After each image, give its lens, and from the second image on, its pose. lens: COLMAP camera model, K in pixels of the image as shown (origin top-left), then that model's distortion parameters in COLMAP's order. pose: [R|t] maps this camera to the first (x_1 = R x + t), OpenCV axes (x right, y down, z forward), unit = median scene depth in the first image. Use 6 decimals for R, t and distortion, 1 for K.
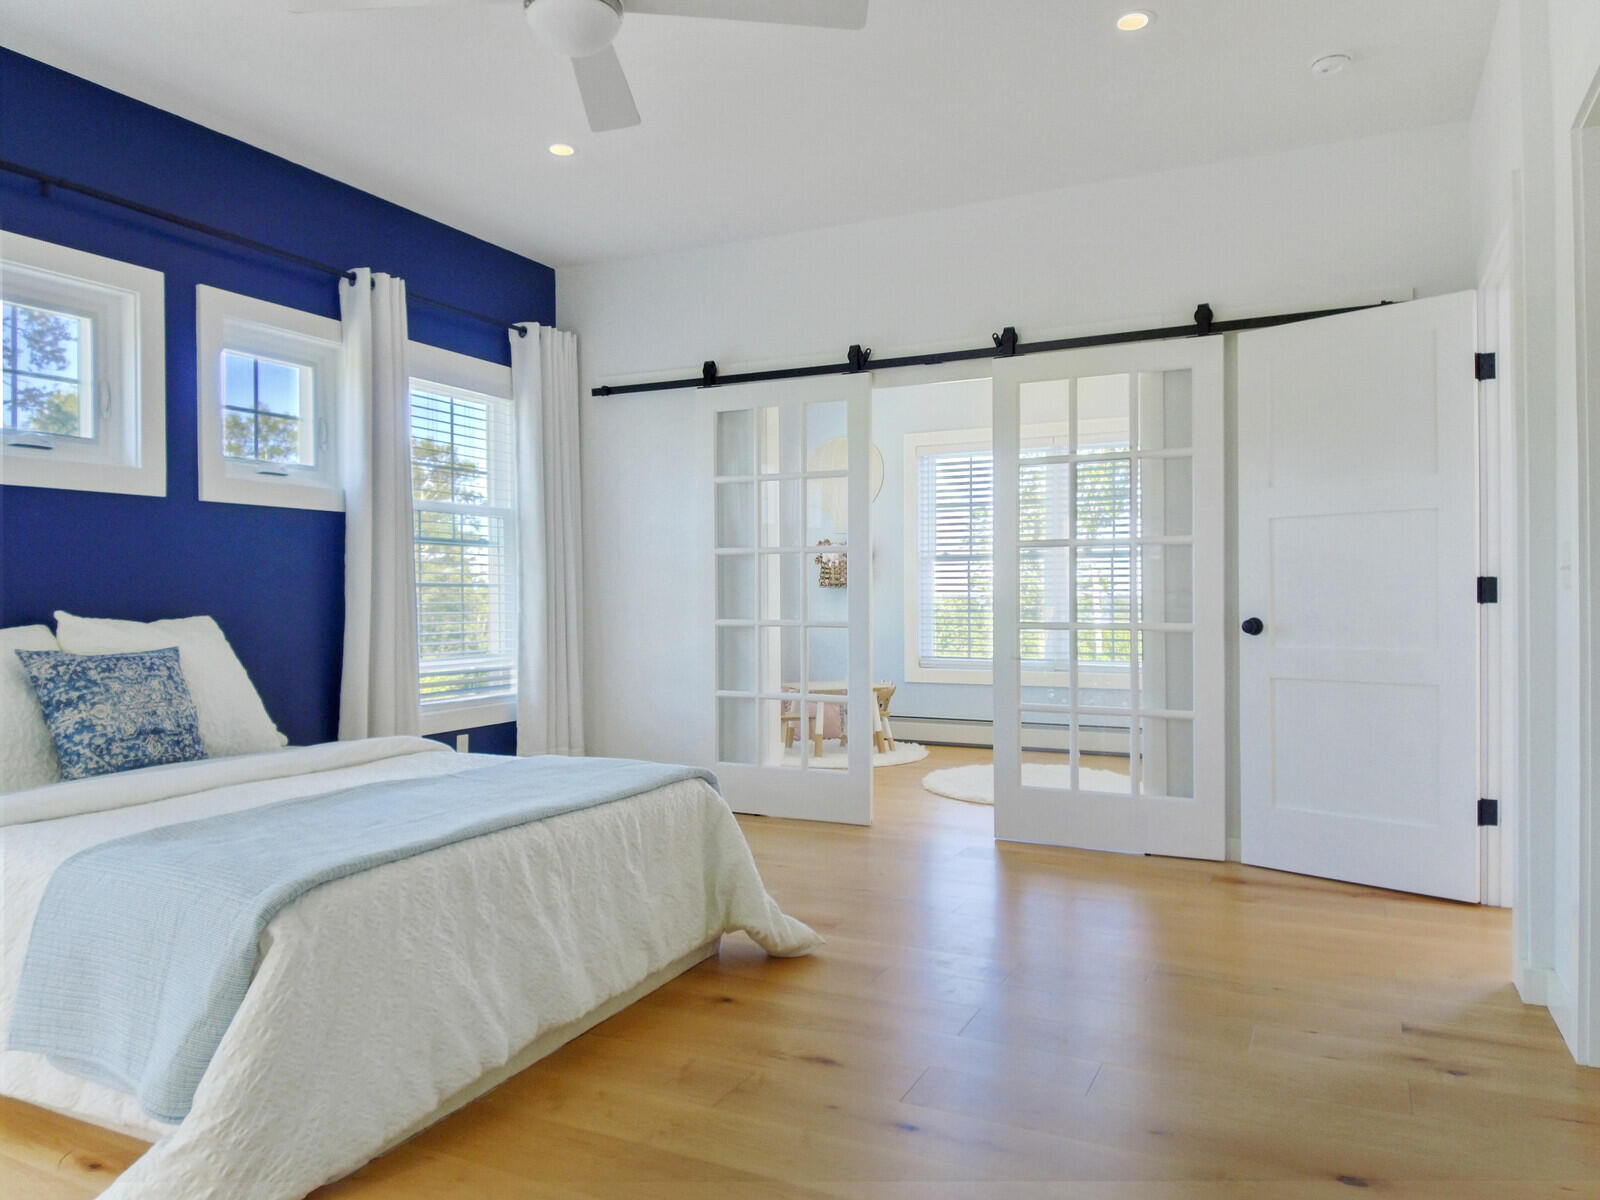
lens RADIAL K [[1115.6, 0, 807.0], [0, 1115.6, 598.4], [0, 0, 1]] dist [0.049189, -0.084020]
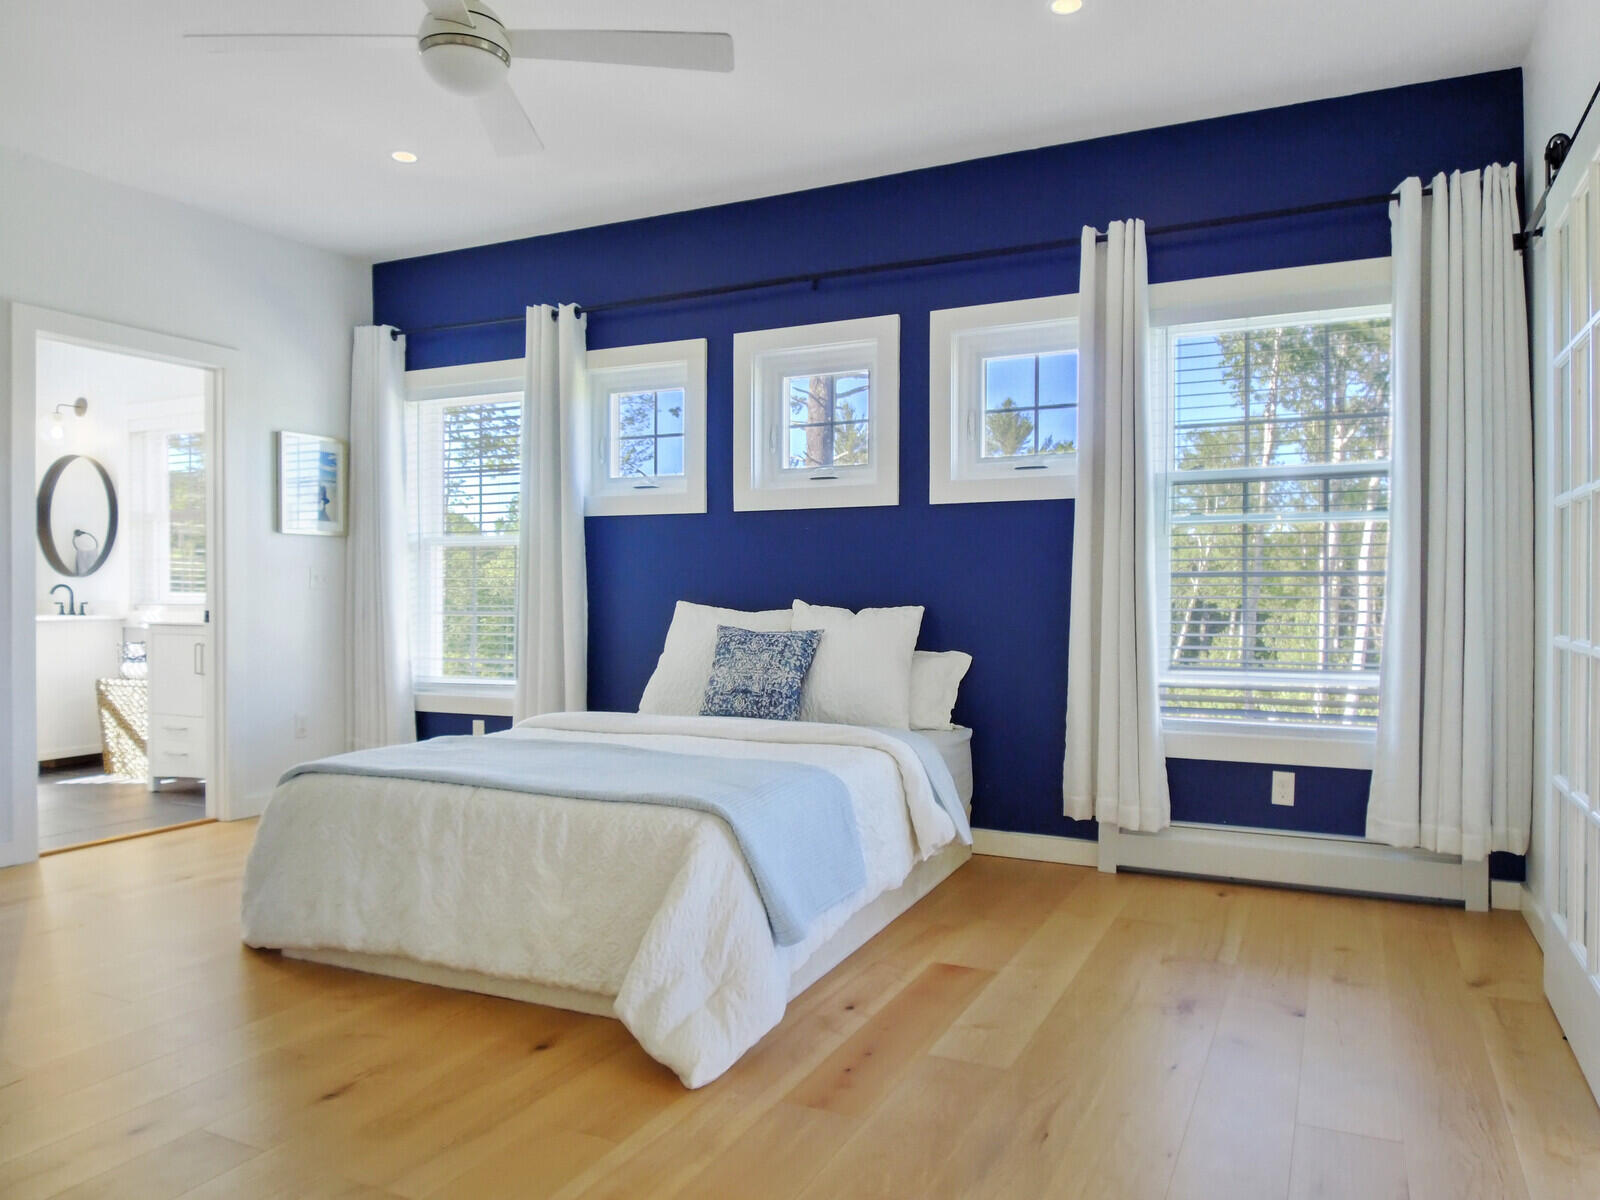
lens RADIAL K [[1115.6, 0, 807.0], [0, 1115.6, 598.4], [0, 0, 1]] dist [0.049189, -0.084020]
pose [[-0.009316, 0.010869, -0.999898, 0.543682], [-0.003768, 0.999933, 0.010904, -0.003386], [0.999950, 0.003869, -0.009275, 0.820505]]
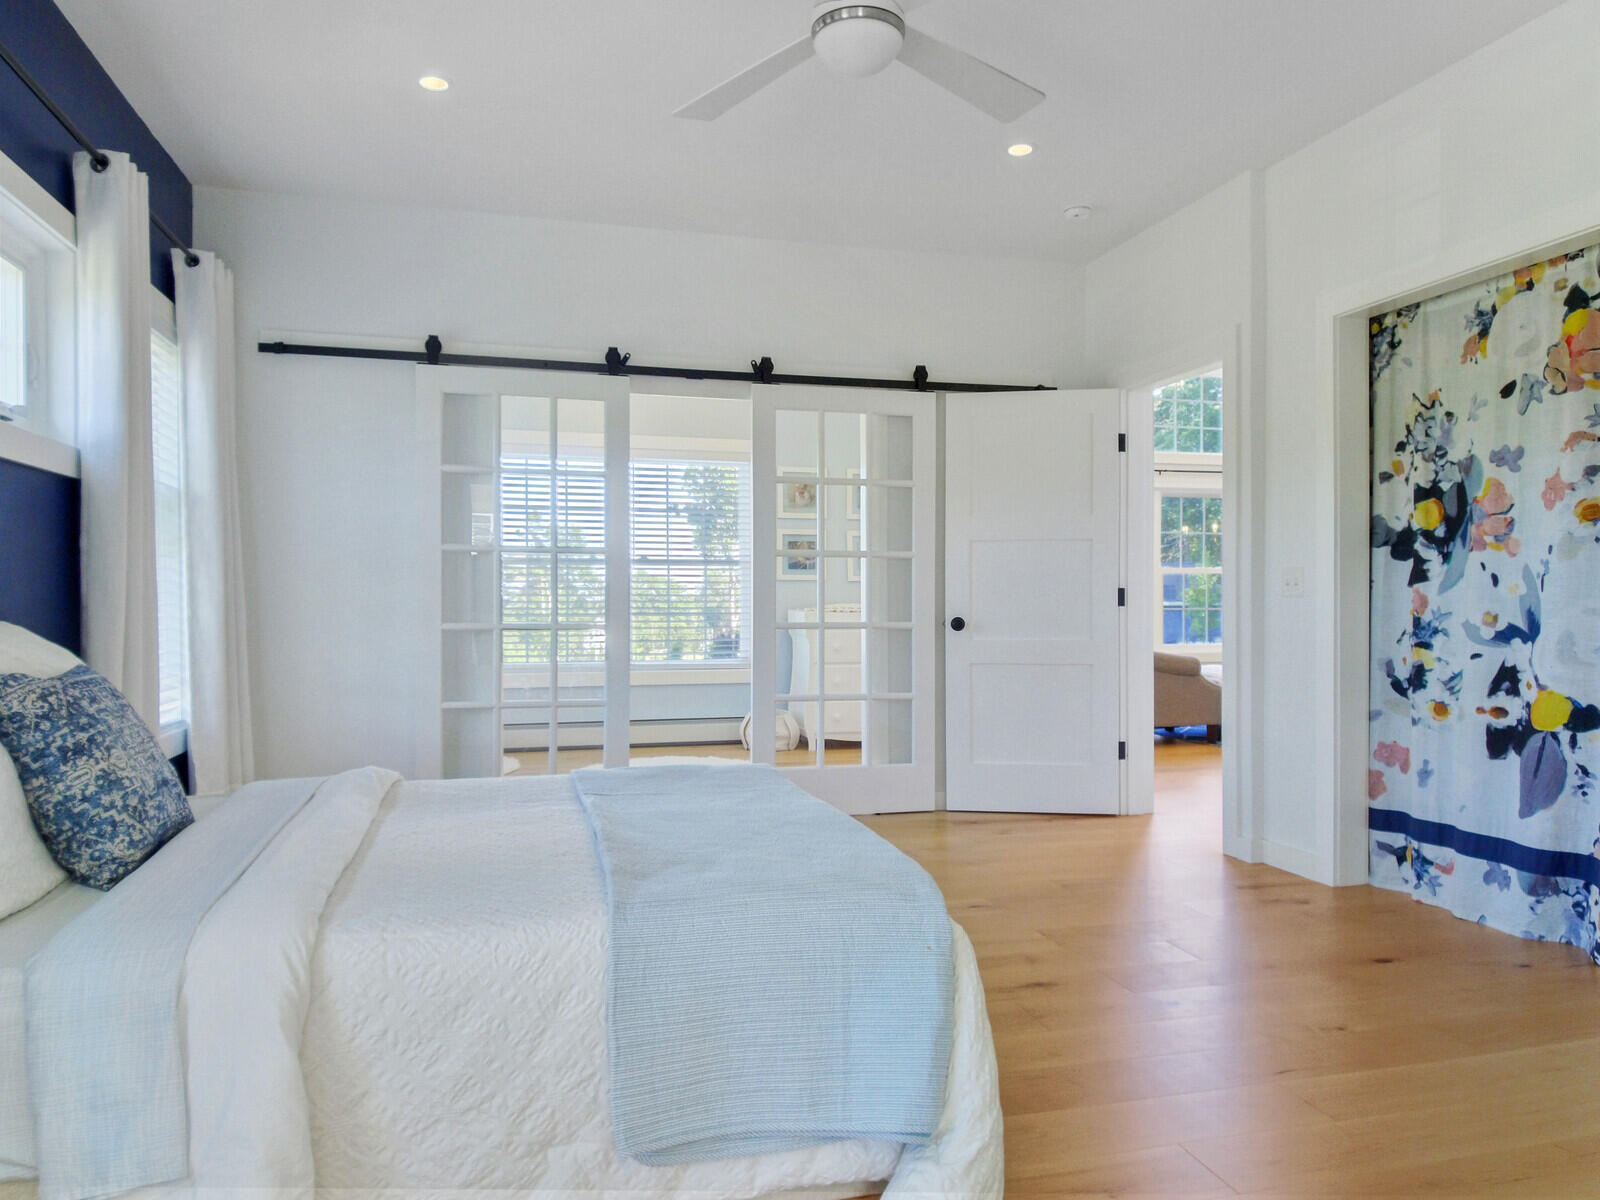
lens RADIAL K [[1115.6, 0, 807.0], [0, 1115.6, 598.4], [0, 0, 1]] dist [0.049189, -0.084020]
pose [[0.753978, 0.007093, 0.656862, -0.571678], [-0.006138, 0.999974, -0.003753, 0.001548], [-0.656871, -0.001202, 0.754002, 0.150428]]
